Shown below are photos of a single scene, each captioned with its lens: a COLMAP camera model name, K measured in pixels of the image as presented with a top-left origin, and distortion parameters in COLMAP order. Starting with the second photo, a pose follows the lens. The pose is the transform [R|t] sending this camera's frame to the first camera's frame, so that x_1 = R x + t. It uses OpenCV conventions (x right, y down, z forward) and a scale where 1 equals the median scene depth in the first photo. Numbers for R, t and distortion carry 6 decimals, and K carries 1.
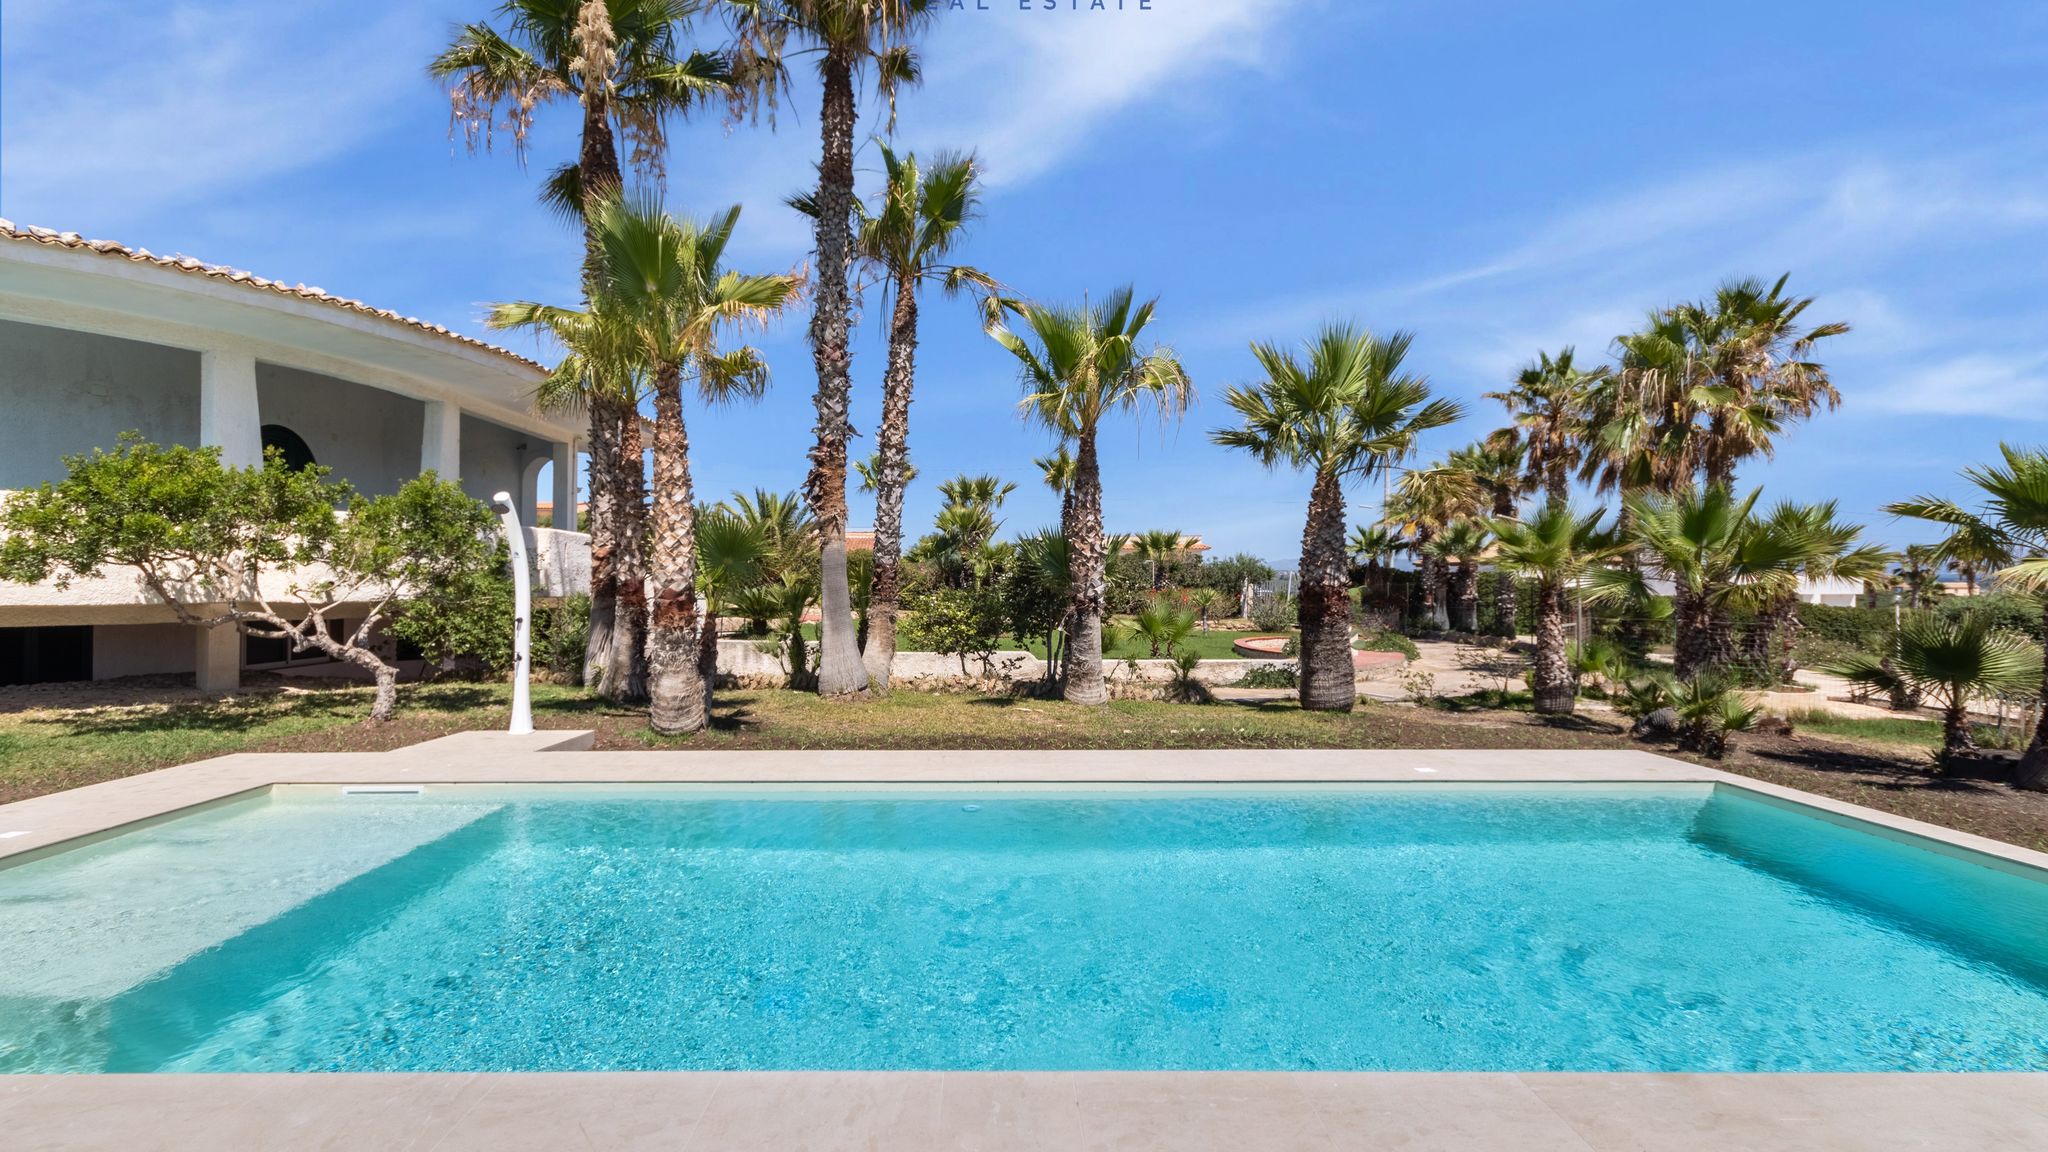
lens RADIAL K [[952.3, 0, 978.0], [0, 952.3, 566.0], [0, 0, 1]] dist [0.012766, 0.000144]
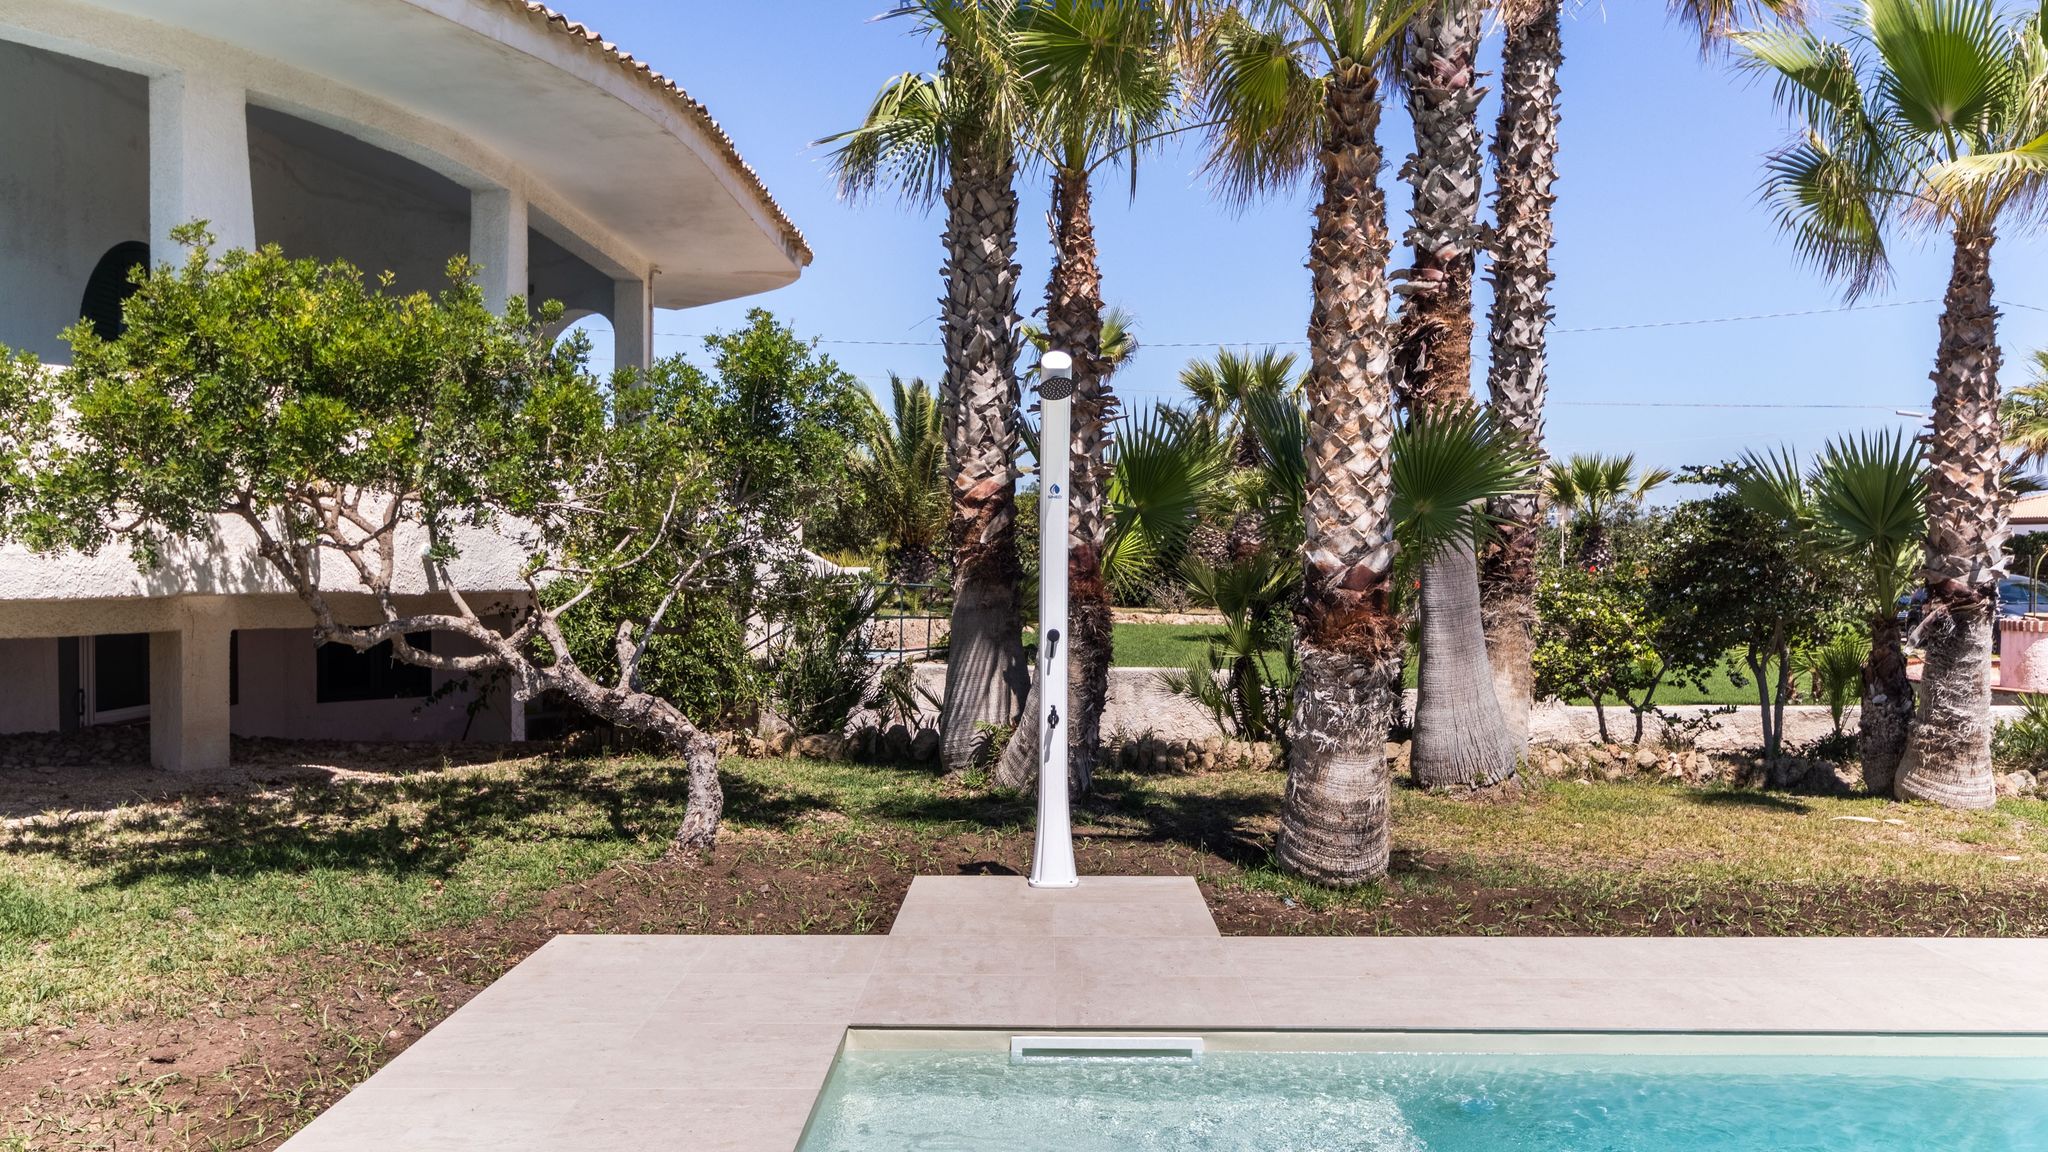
lens RADIAL K [[1693.8, 0, 1009.1], [0, 1693.8, 556.7], [0, 0, 1]] dist [0.012658, -0.010780]
pose [[0.999924, 0.001611, -0.012243, -0.365178], [-0.001379, 0.999819, 0.018966, 0.003070], [0.012272, -0.018947, 0.999745, 0.144907]]
